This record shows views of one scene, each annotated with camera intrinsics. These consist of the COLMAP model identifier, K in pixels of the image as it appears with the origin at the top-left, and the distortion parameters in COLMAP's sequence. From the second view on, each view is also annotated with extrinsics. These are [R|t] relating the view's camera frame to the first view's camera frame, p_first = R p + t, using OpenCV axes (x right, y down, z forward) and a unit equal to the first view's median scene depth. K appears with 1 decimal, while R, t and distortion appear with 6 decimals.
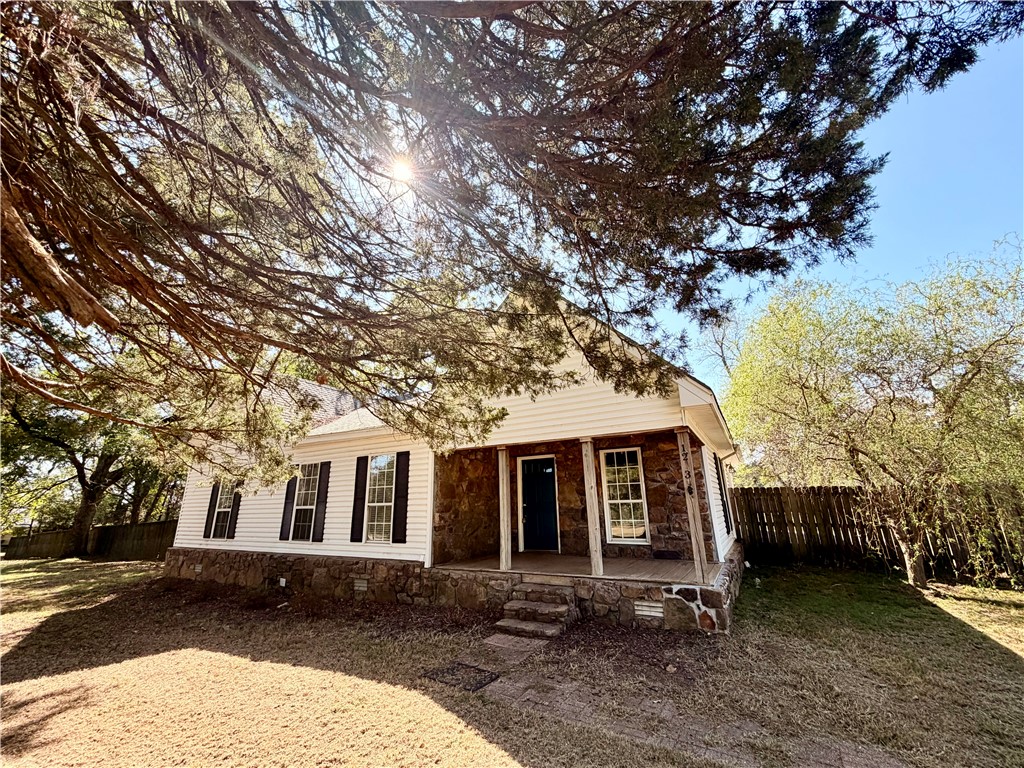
lens RADIAL K [[408.1, 0, 510.0], [0, 408.1, 384.3], [0, 0, 1]] dist [0.000722, 0.000005]
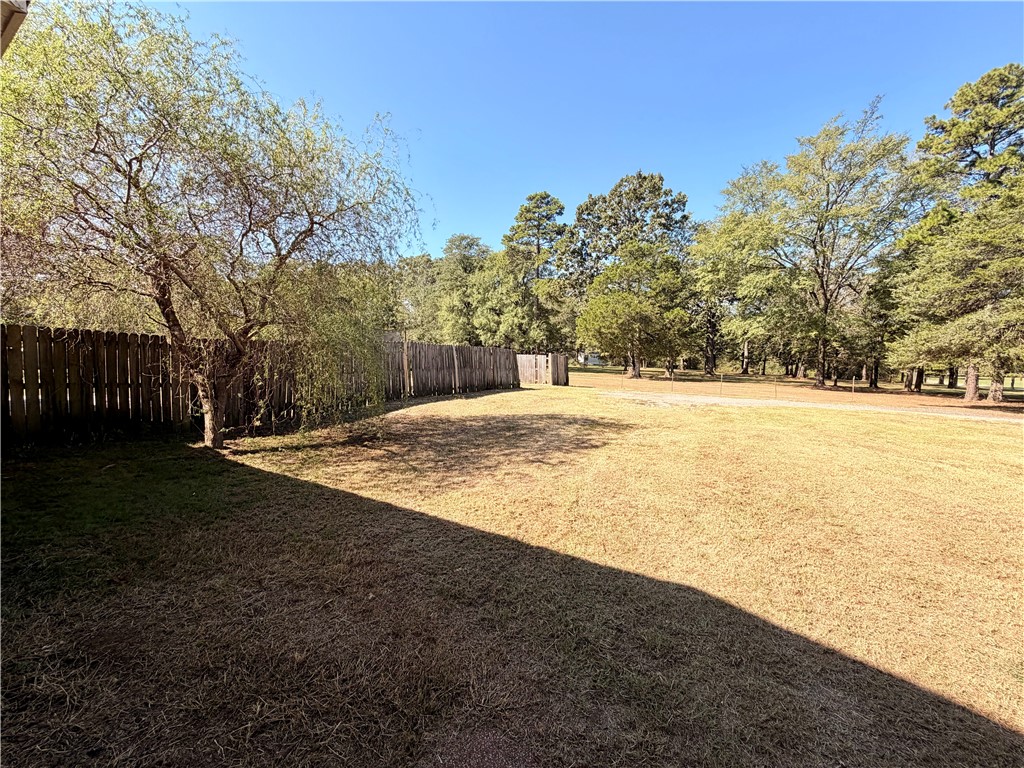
lens RADIAL K [[408.1, 0, 510.0], [0, 408.1, 384.3], [0, 0, 1]] dist [0.000722, 0.000005]
pose [[0.030001, -0.020885, 0.999332, 0.135367], [-0.301400, 0.953058, 0.028966, 0.149166], [-0.953026, -0.302067, 0.022298, 0.422099]]
